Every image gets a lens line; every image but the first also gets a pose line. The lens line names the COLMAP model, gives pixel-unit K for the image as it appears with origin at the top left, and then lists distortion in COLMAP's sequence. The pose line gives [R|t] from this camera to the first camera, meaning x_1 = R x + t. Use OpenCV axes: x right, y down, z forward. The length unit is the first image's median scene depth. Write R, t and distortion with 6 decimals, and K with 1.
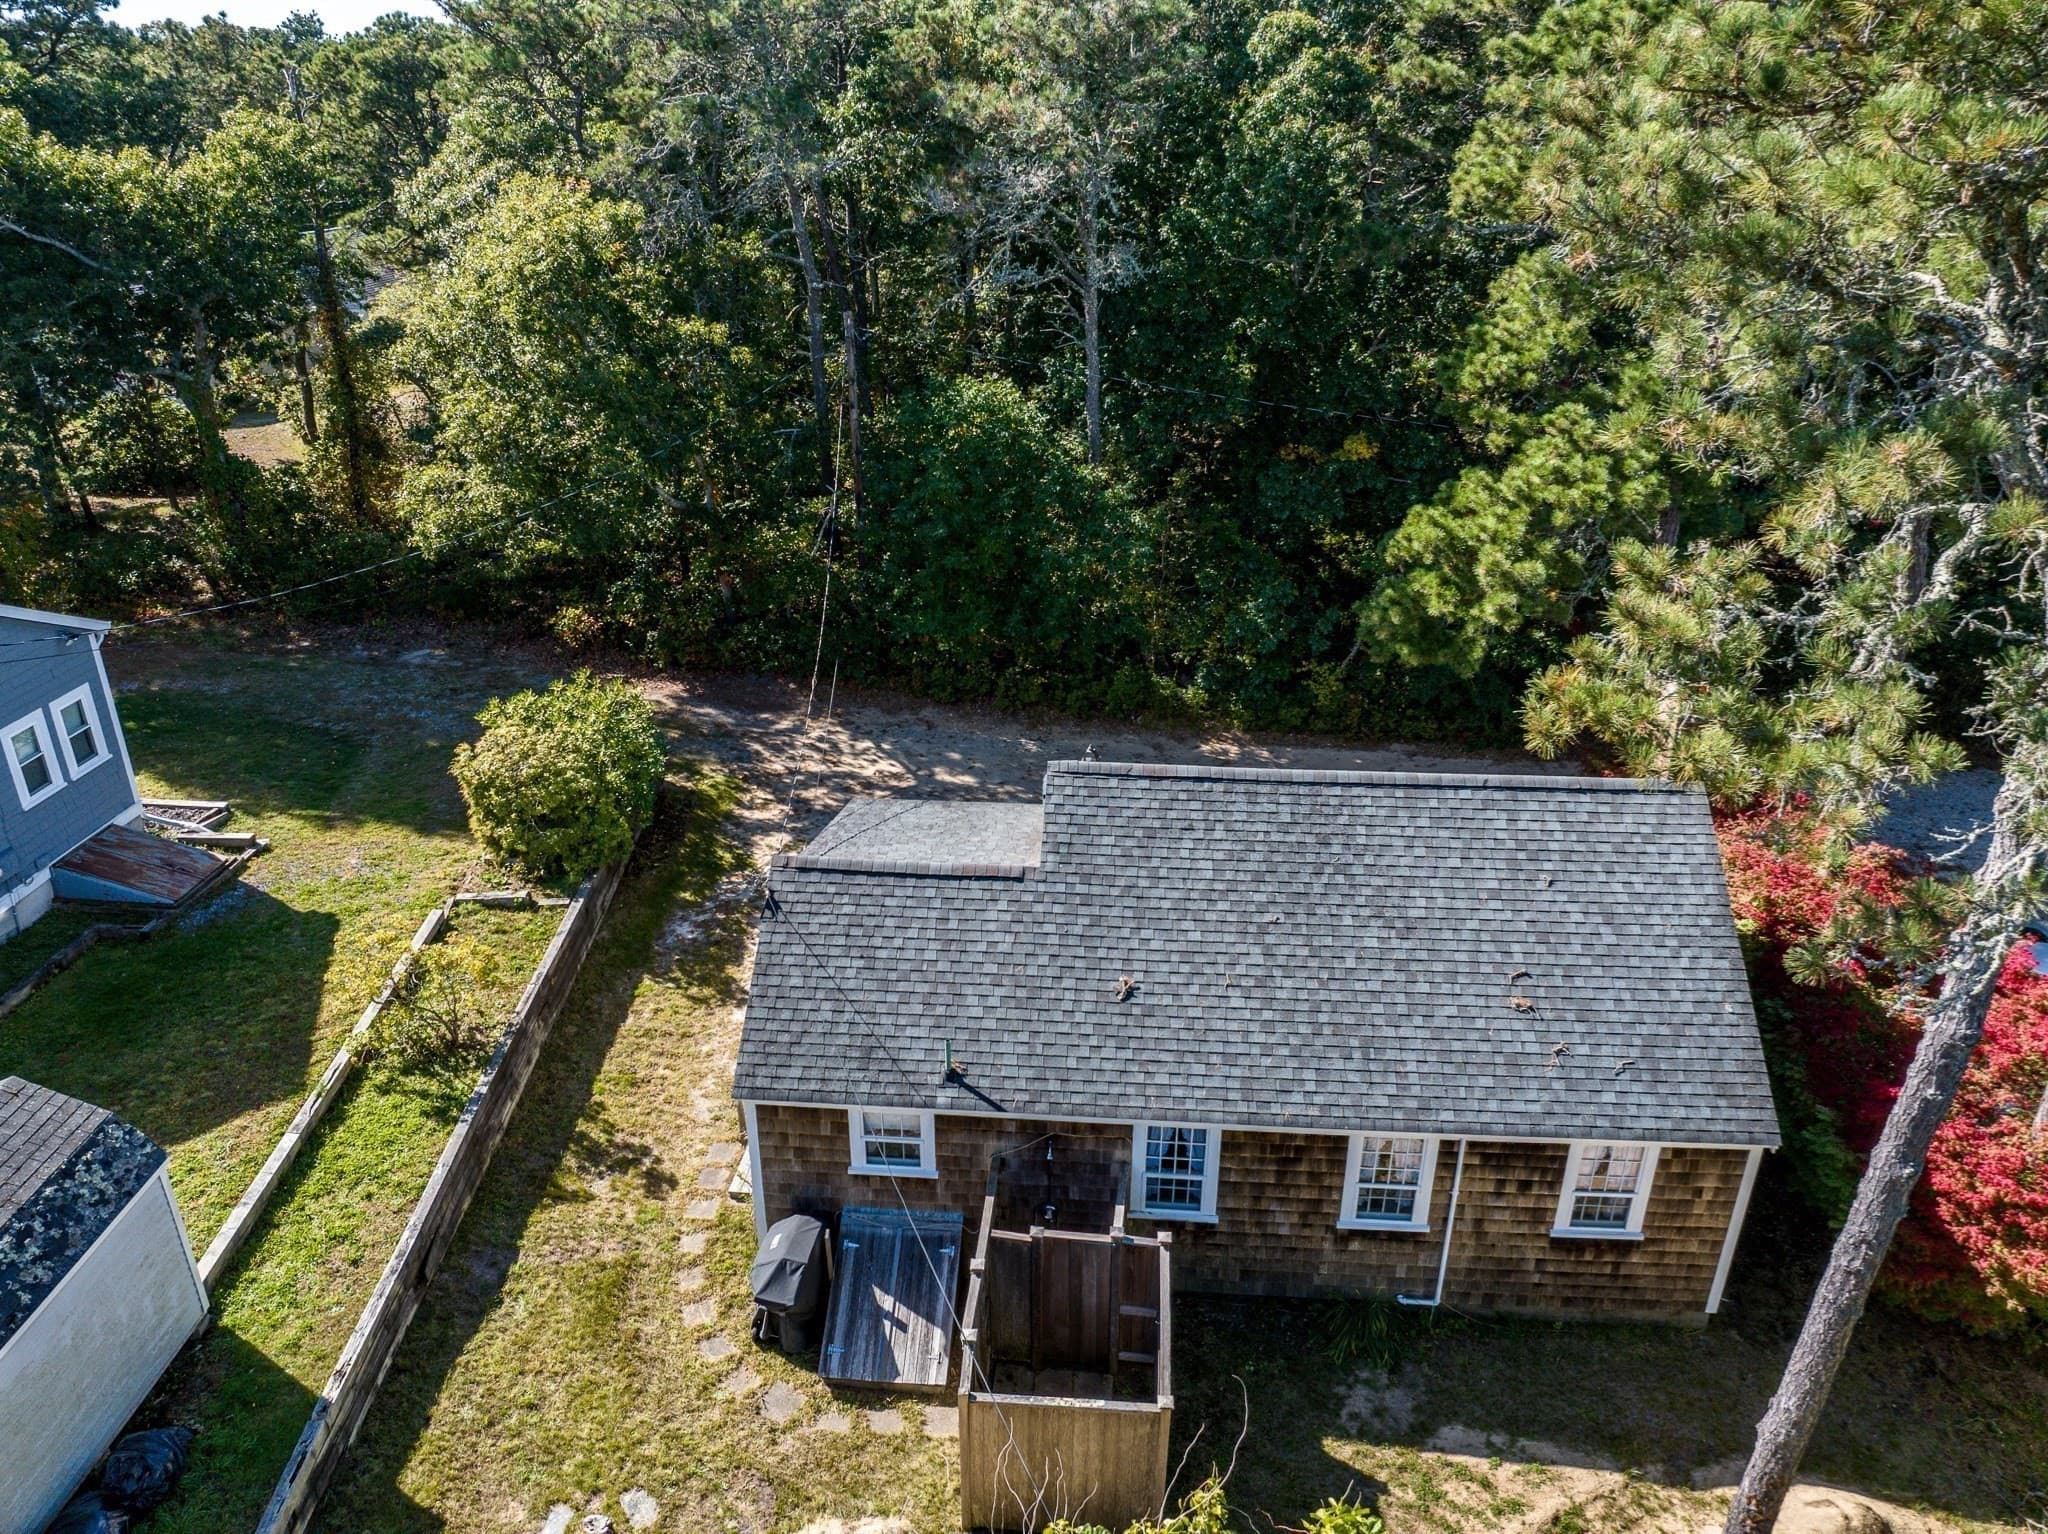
lens RADIAL K [[1443.8, 0, 1024.0], [0, 1443.8, 767.0], [0, 0, 1]] dist [-0.043604, 0.015410]
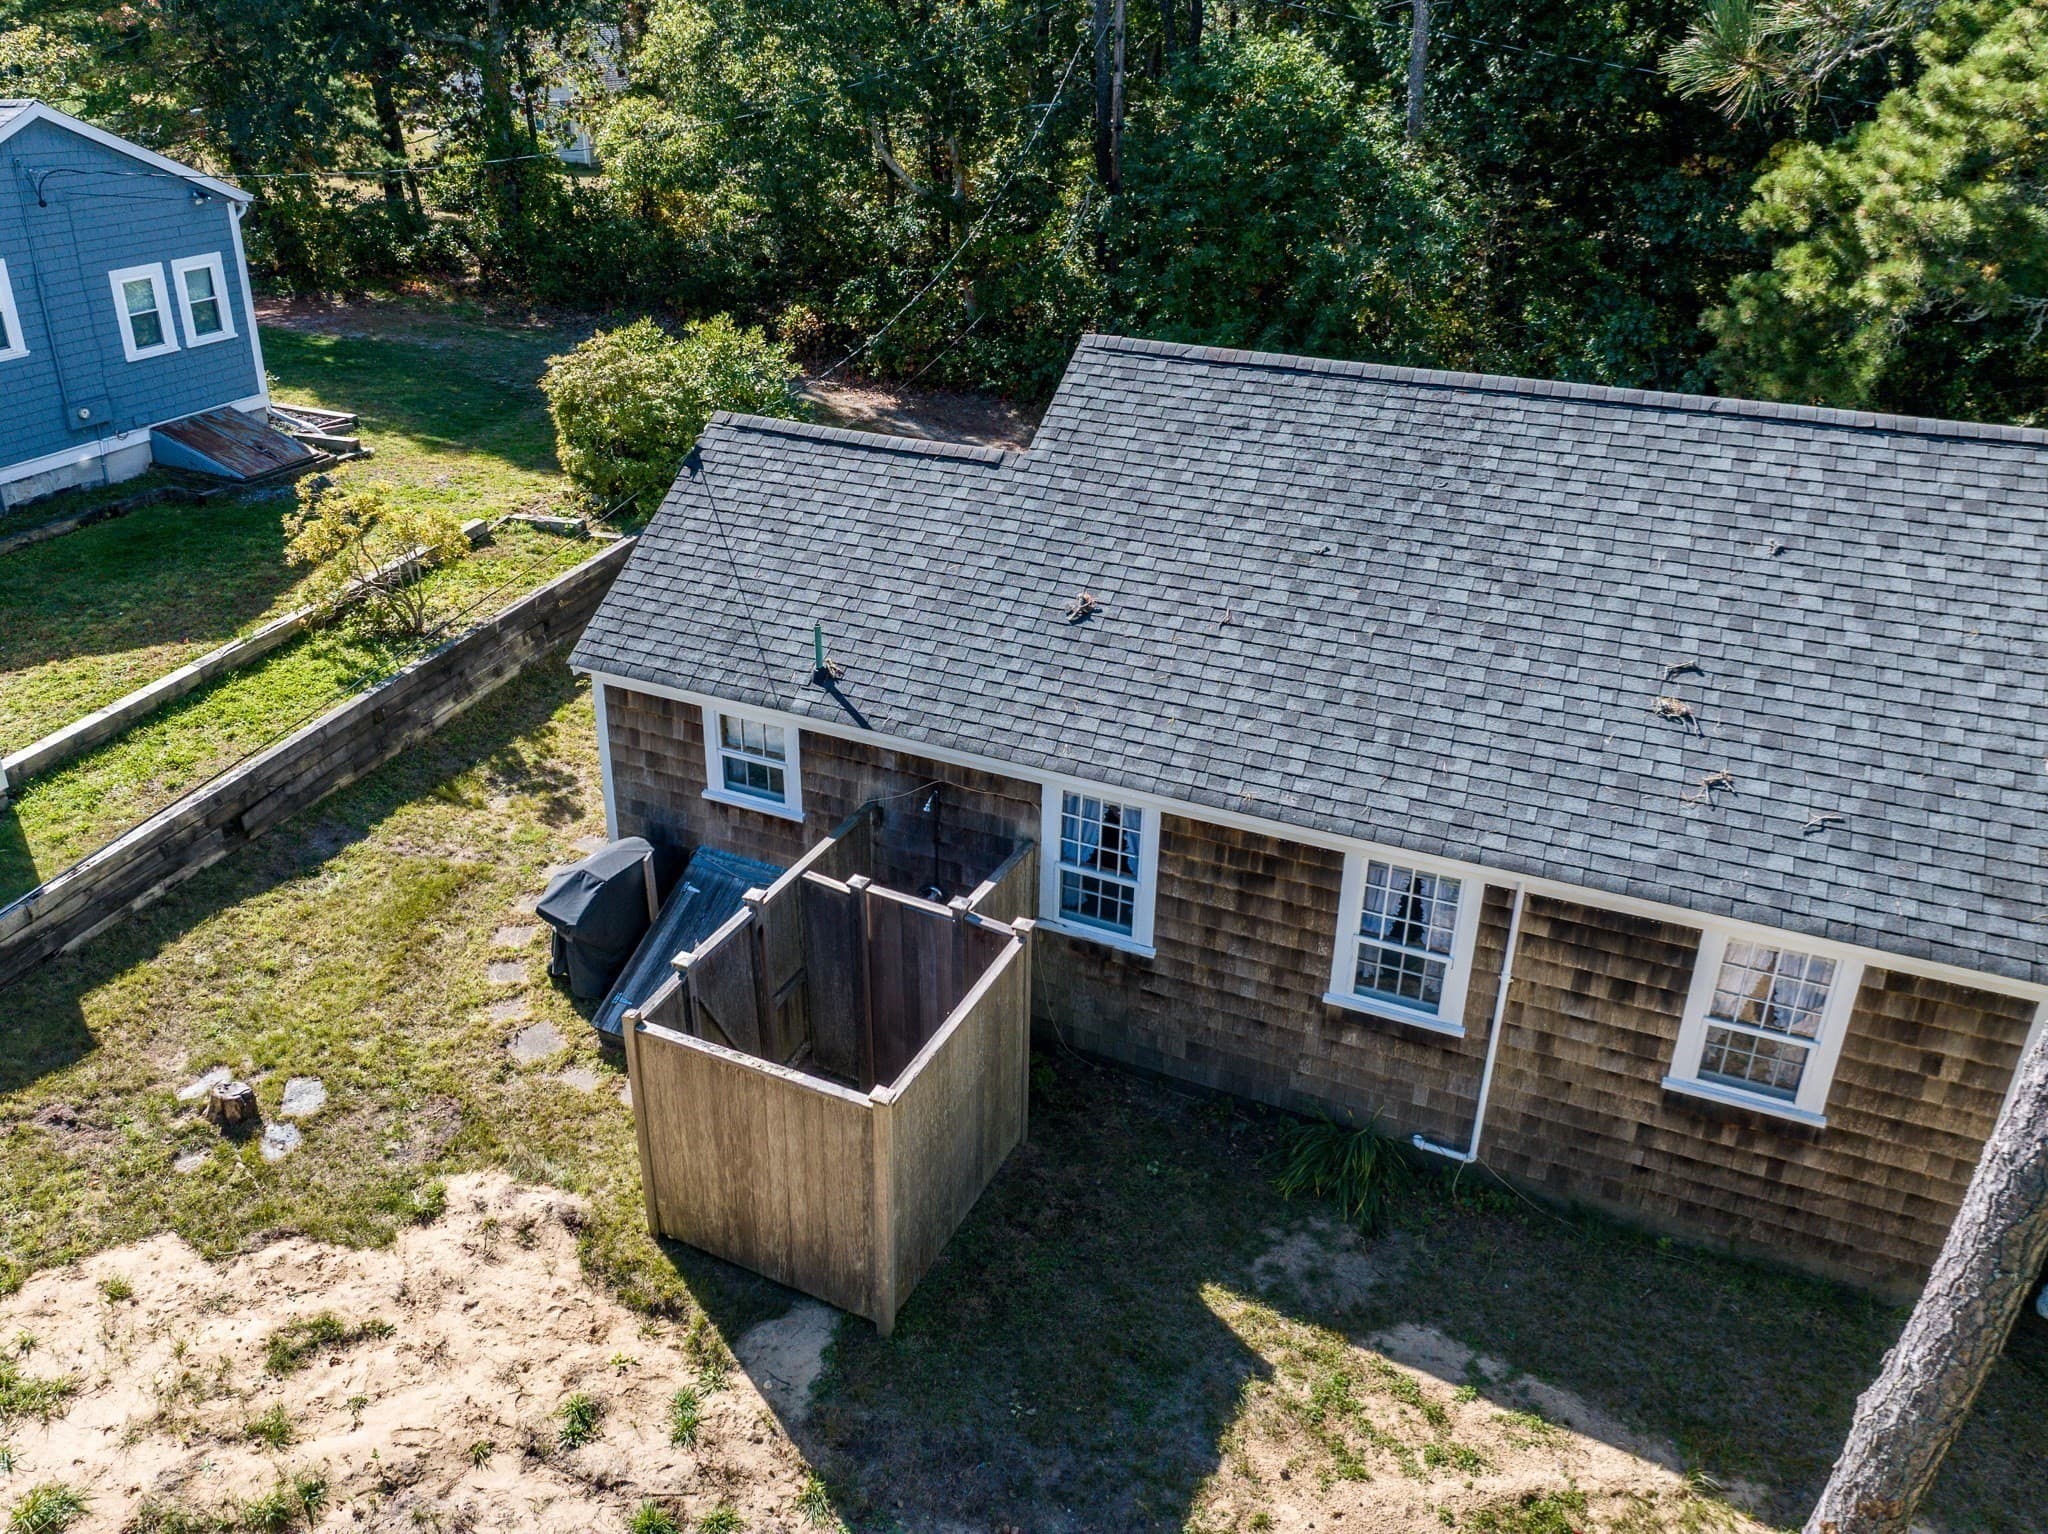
lens RADIAL K [[1554.2, 0, 941.9], [0, 1554.2, 702.7], [0, 0, 1]] dist [-0.019028, -0.034264]
pose [[0.927776, 0.154409, -0.339691, 0.270969], [-0.154182, 0.987650, 0.027838, 0.186950], [0.339794, 0.026547, 0.940125, 0.252992]]
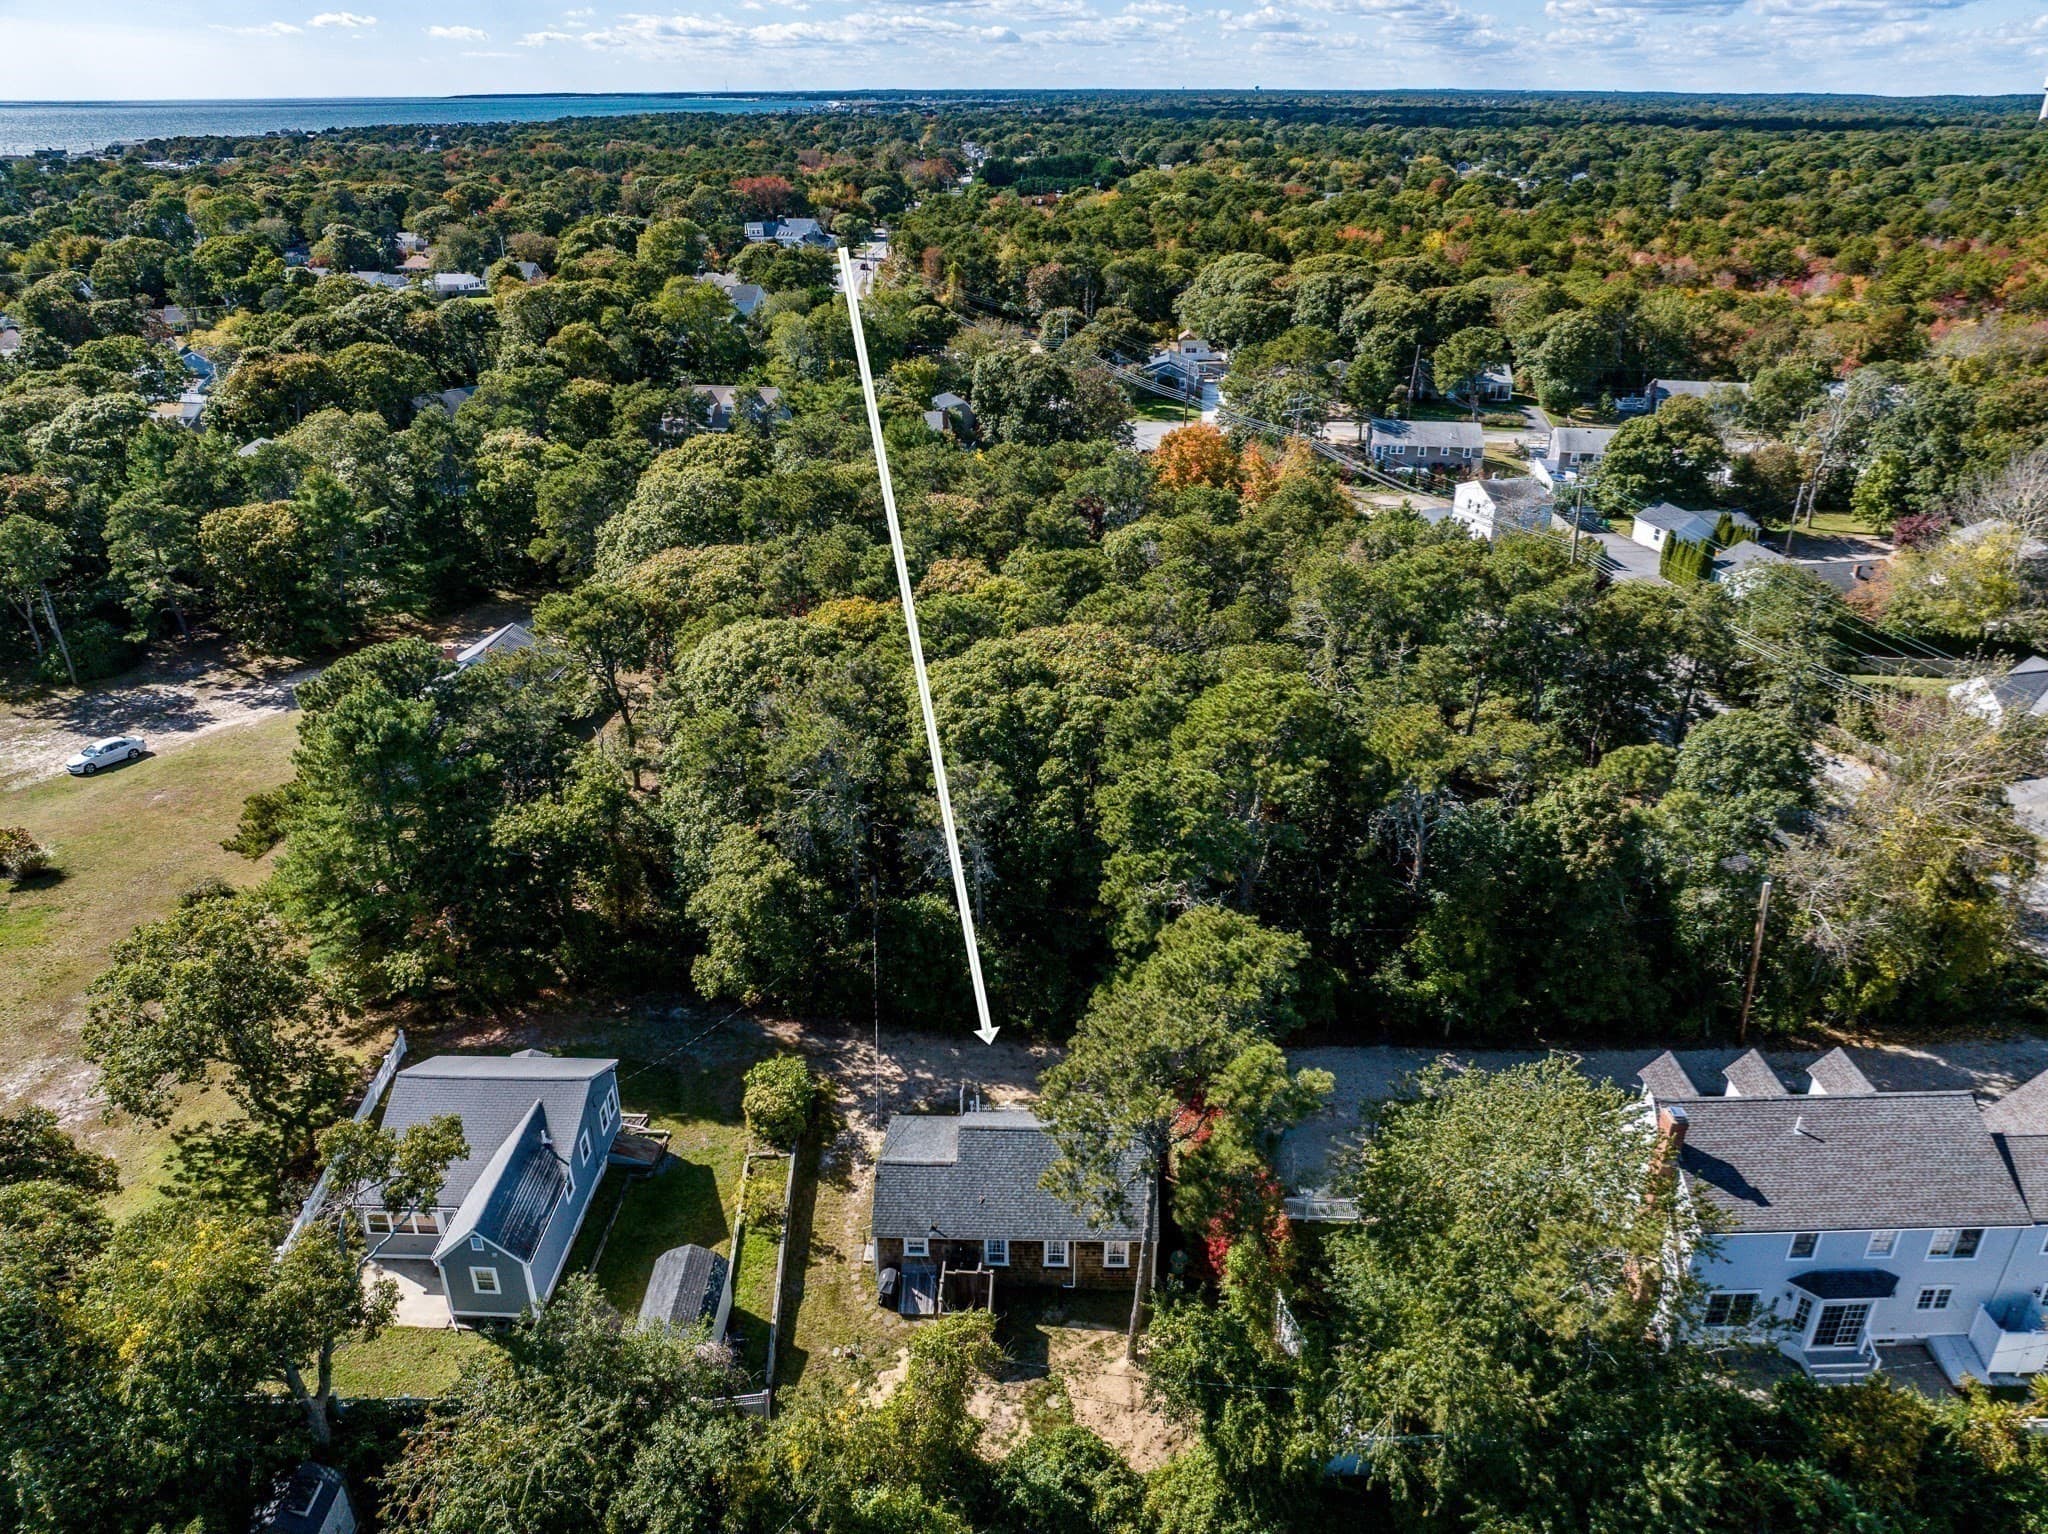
lens RADIAL K [[1443.8, 0, 1024.0], [0, 1443.8, 767.0], [0, 0, 1]] dist [-0.043604, 0.015410]
pose [[0.998733, -0.023001, 0.044766, 0.040497], [0.022920, 0.999735, 0.002329, -0.892494], [-0.044807, -0.001300, 0.998995, -2.460686]]
